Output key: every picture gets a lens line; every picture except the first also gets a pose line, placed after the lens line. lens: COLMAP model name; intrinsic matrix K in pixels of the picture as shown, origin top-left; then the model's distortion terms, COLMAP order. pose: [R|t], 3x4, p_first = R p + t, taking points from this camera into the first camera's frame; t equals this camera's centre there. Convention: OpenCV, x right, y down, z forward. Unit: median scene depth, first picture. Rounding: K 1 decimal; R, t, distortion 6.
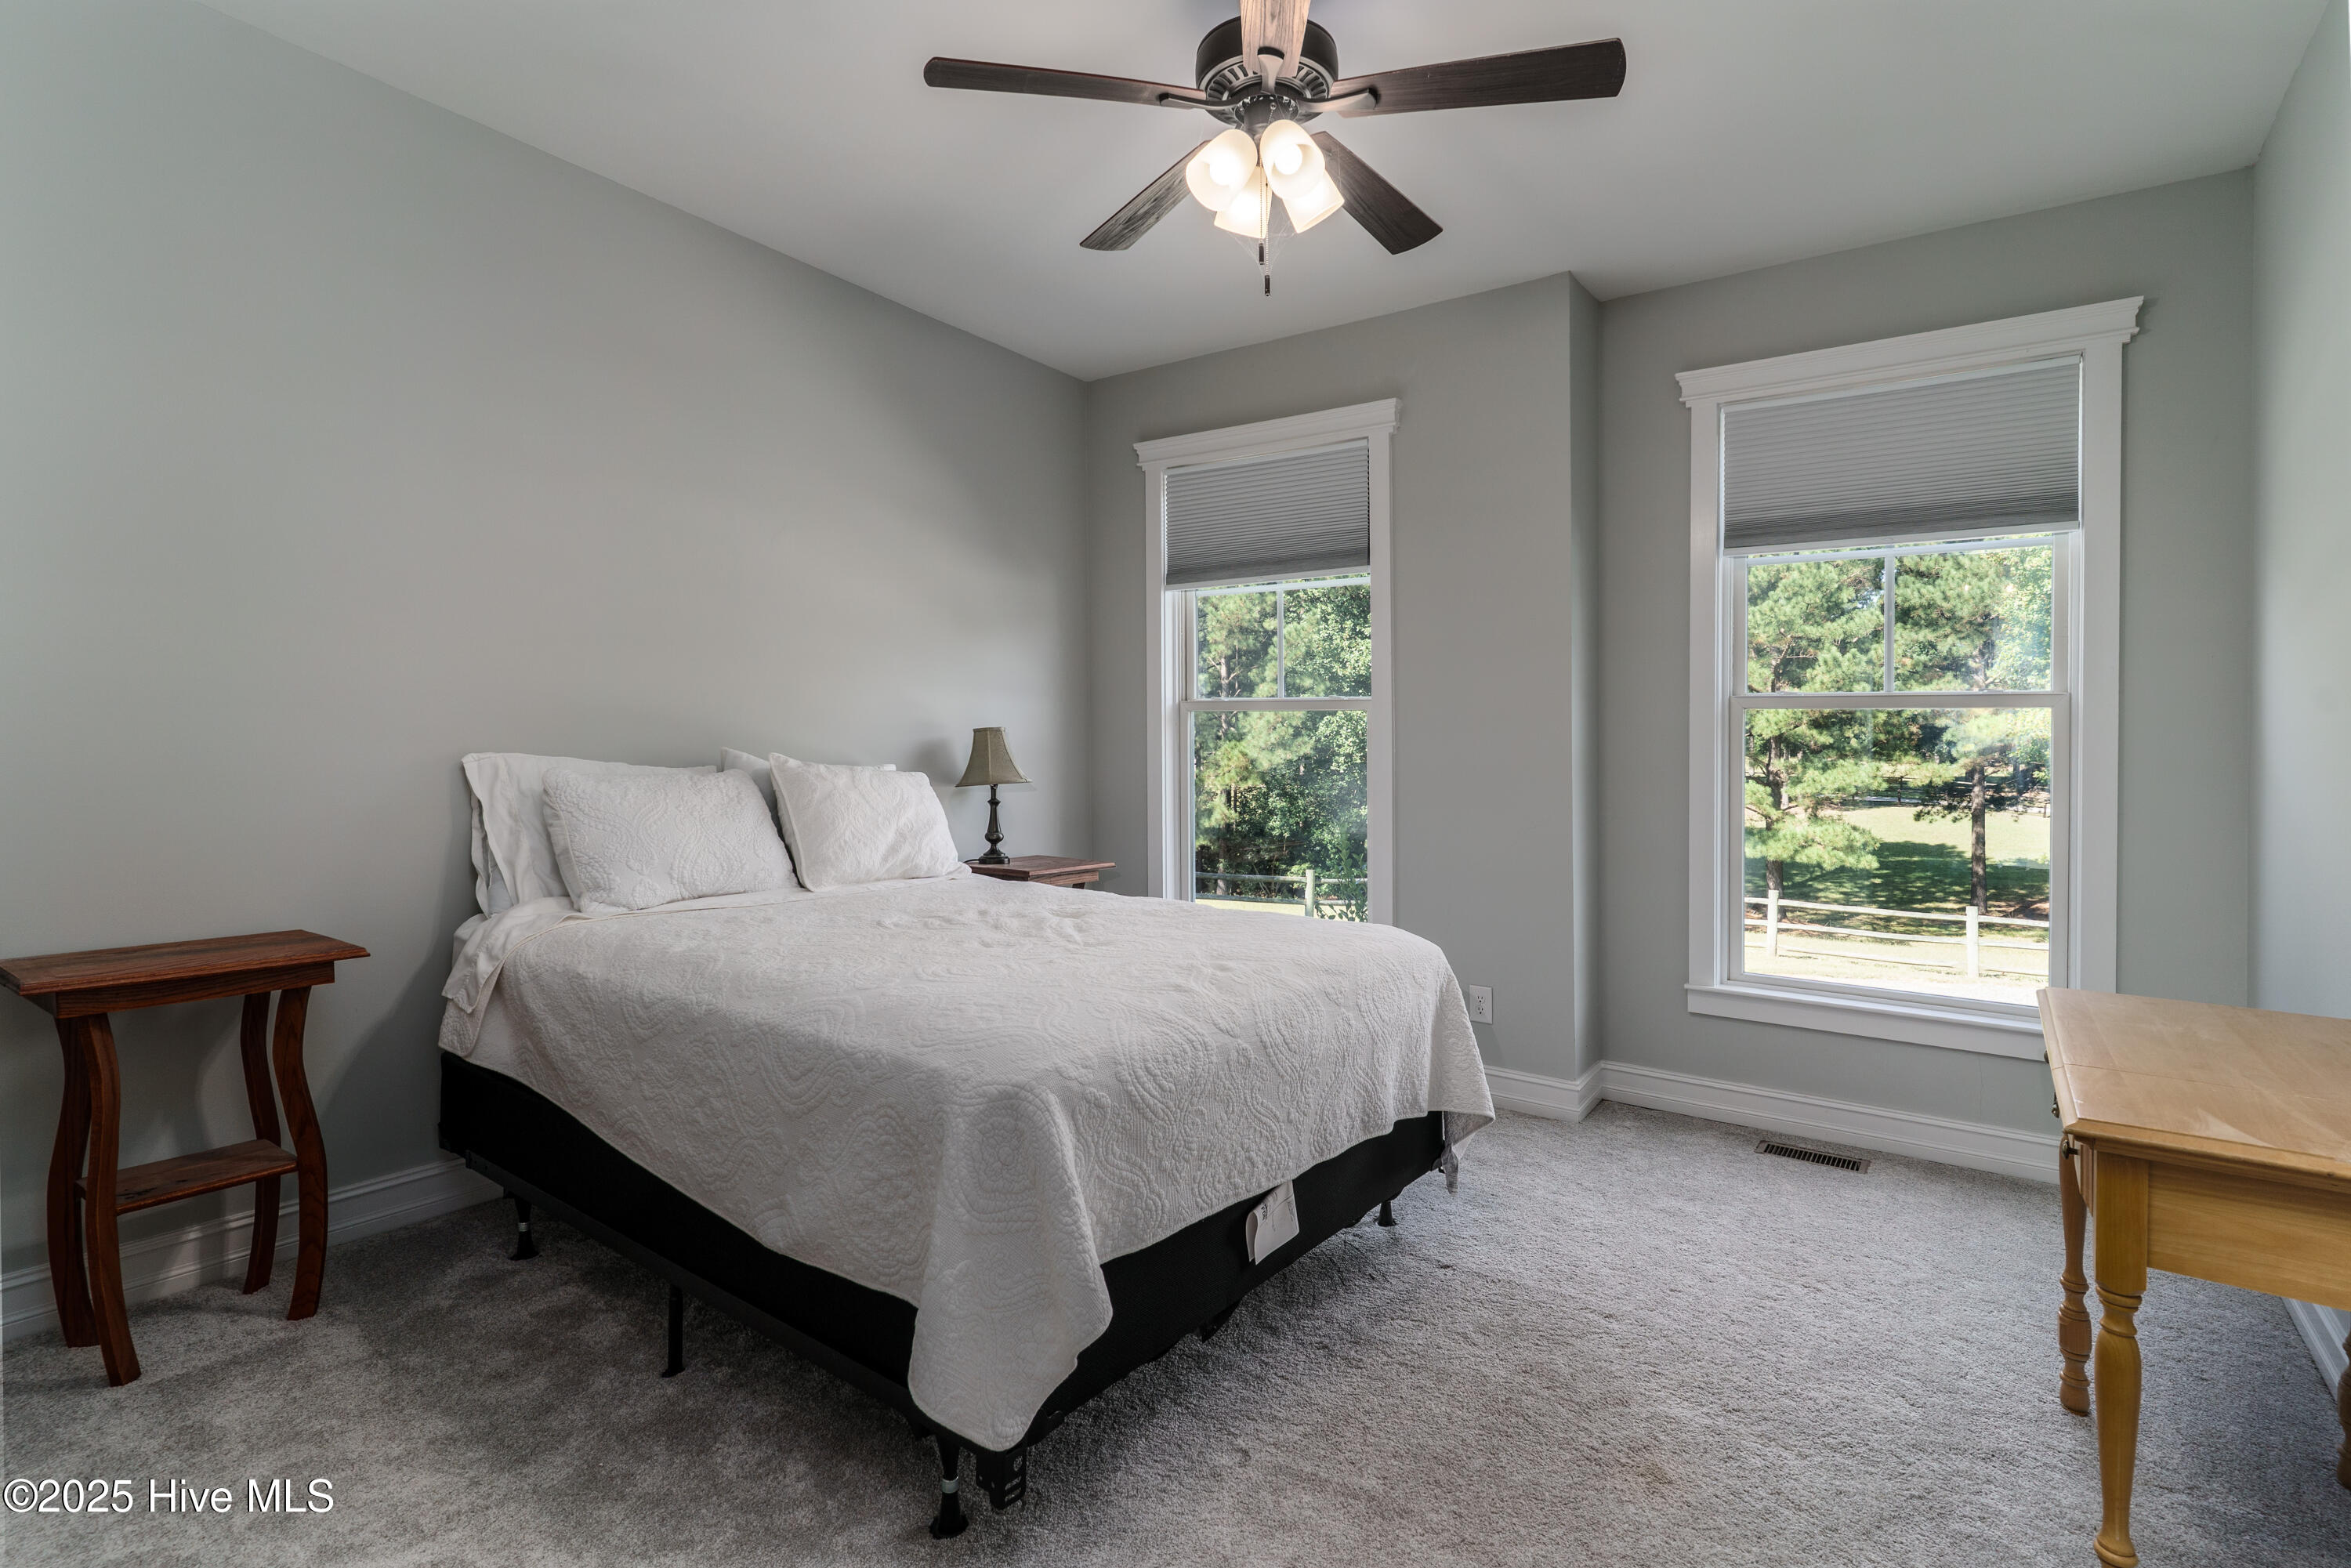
lens RADIAL K [[1139.2, 0, 1177.0], [0, 1139.2, 741.8], [0, 0, 1]] dist [0.000311, -0.000275]
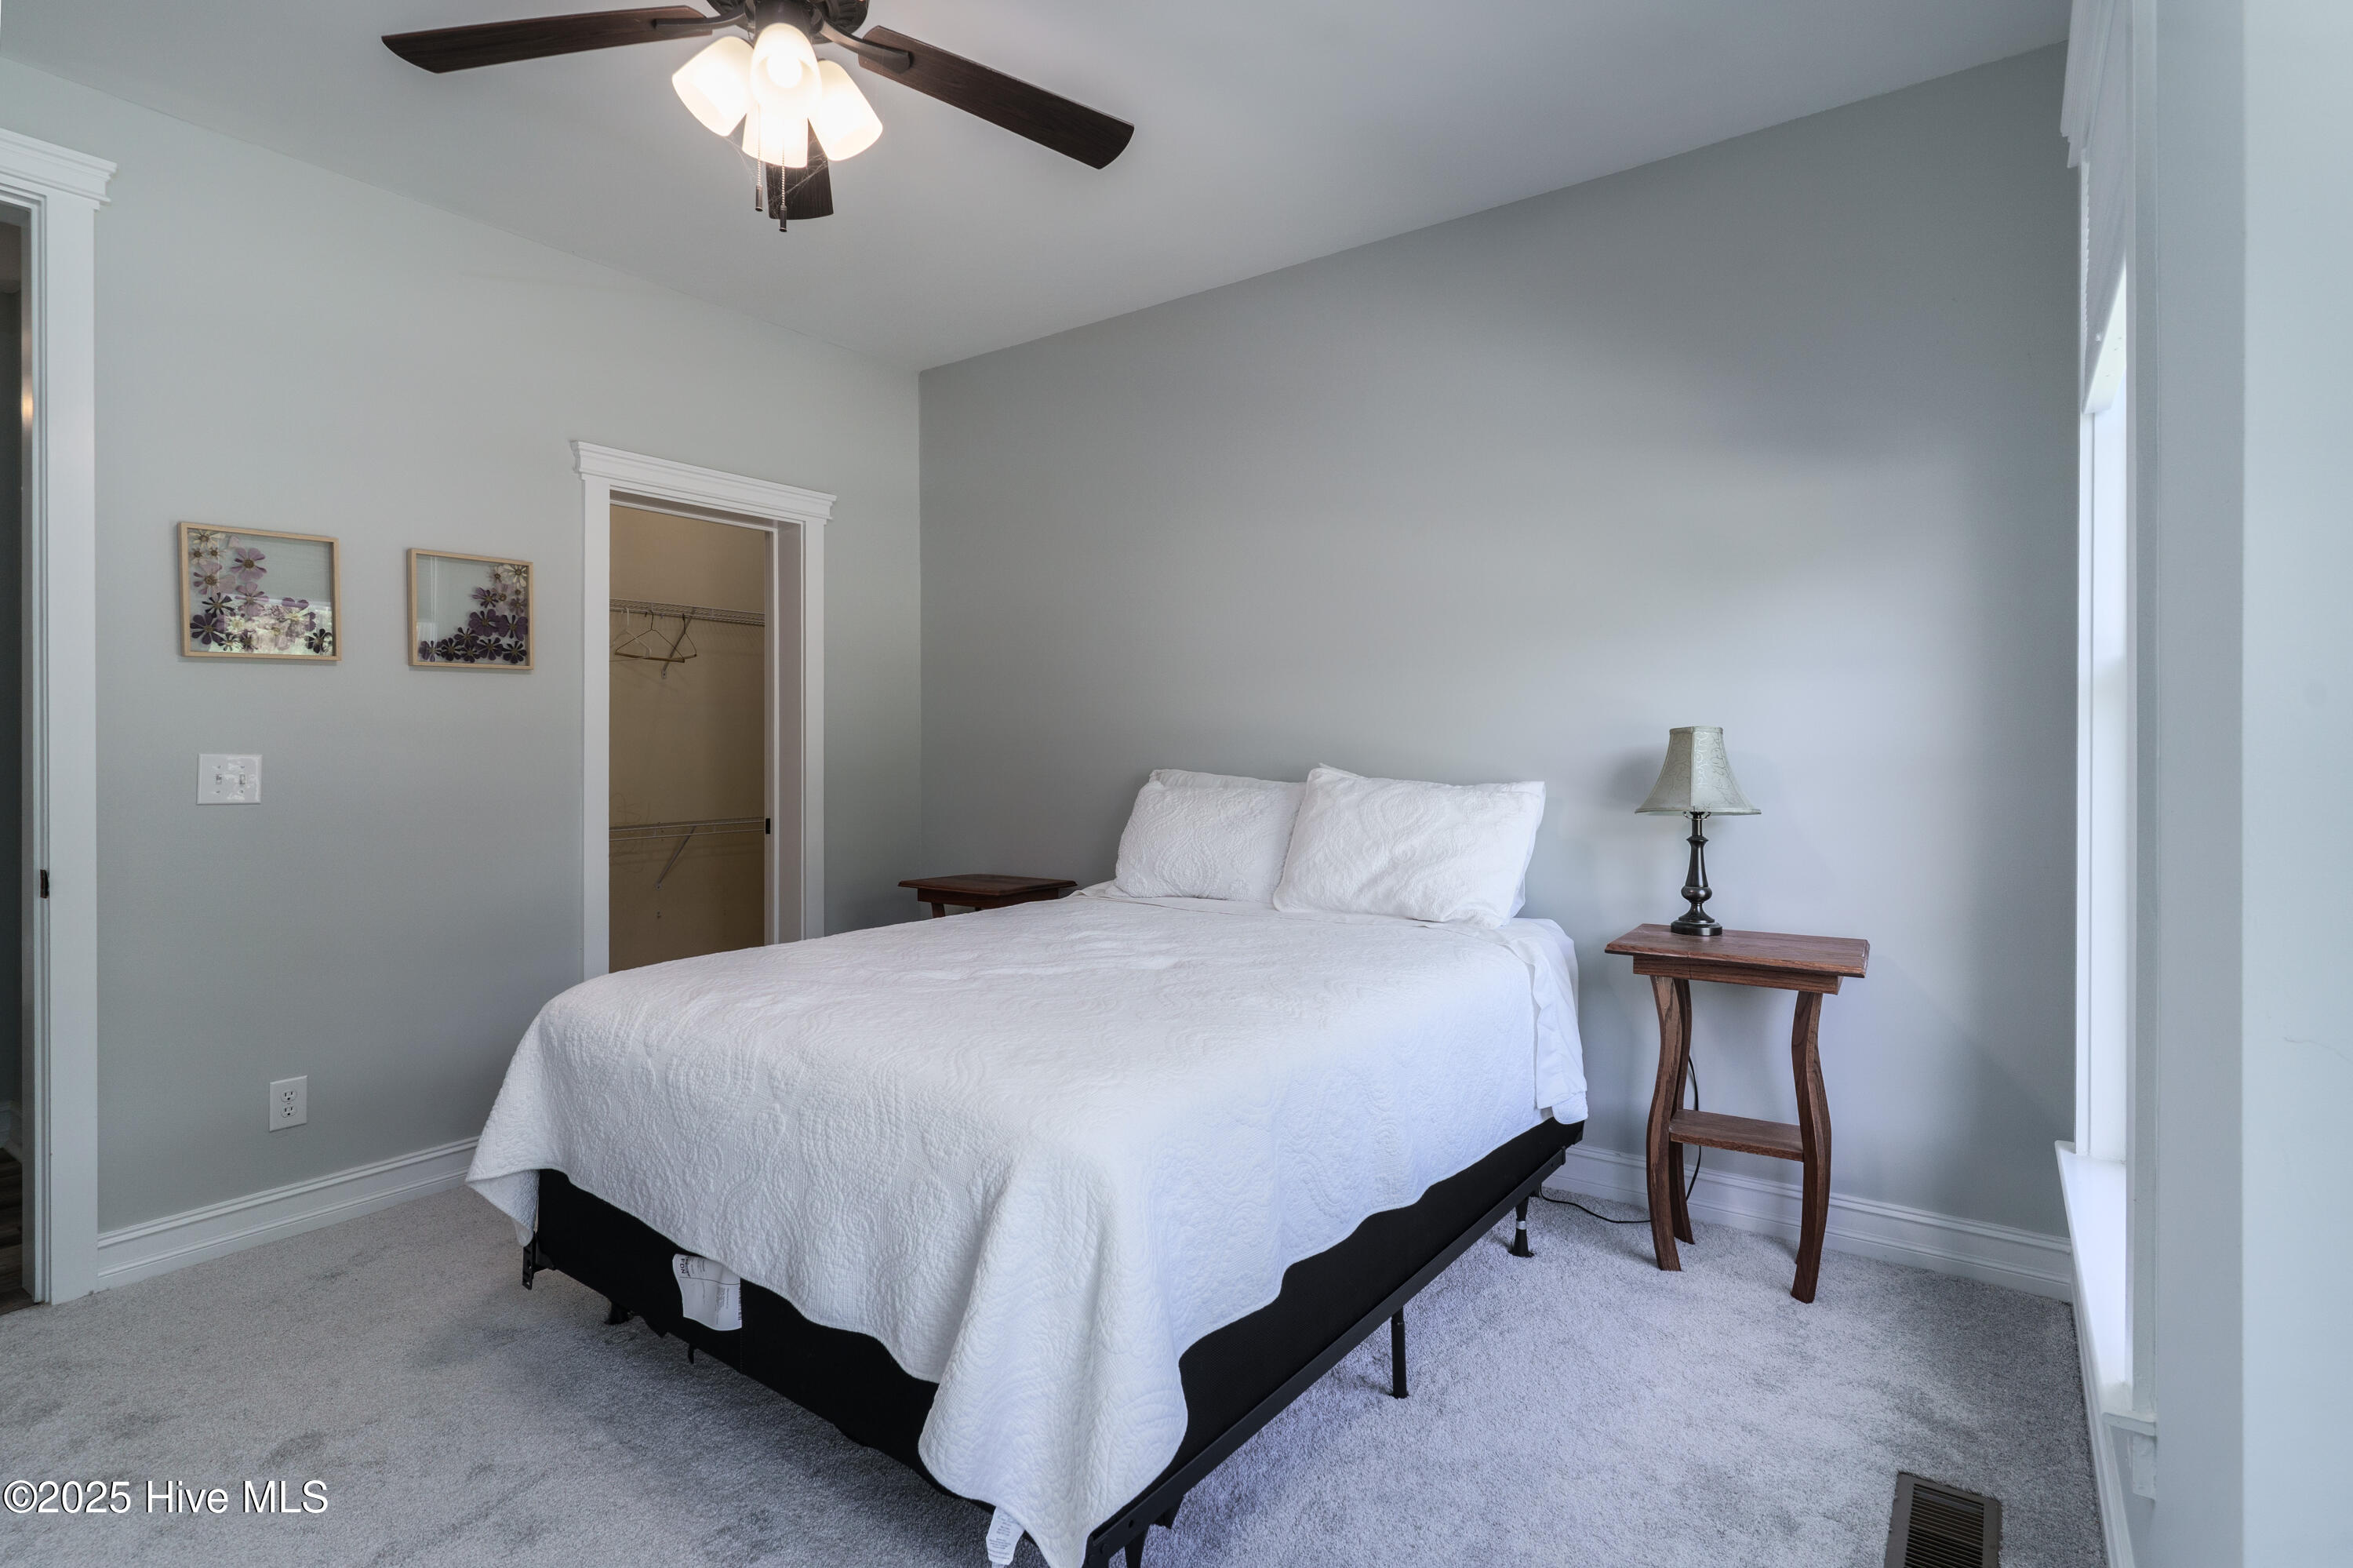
lens RADIAL K [[1127.1, 0, 1173.5], [0, 1127.1, 767.7], [0, 0, 1]] dist [0.004719, -0.000392]
pose [[-0.000965, -0.007881, -0.999968, 0.496510], [0.013948, 0.999872, -0.007894, 0.011334], [0.999902, -0.013955, -0.000855, 0.701387]]
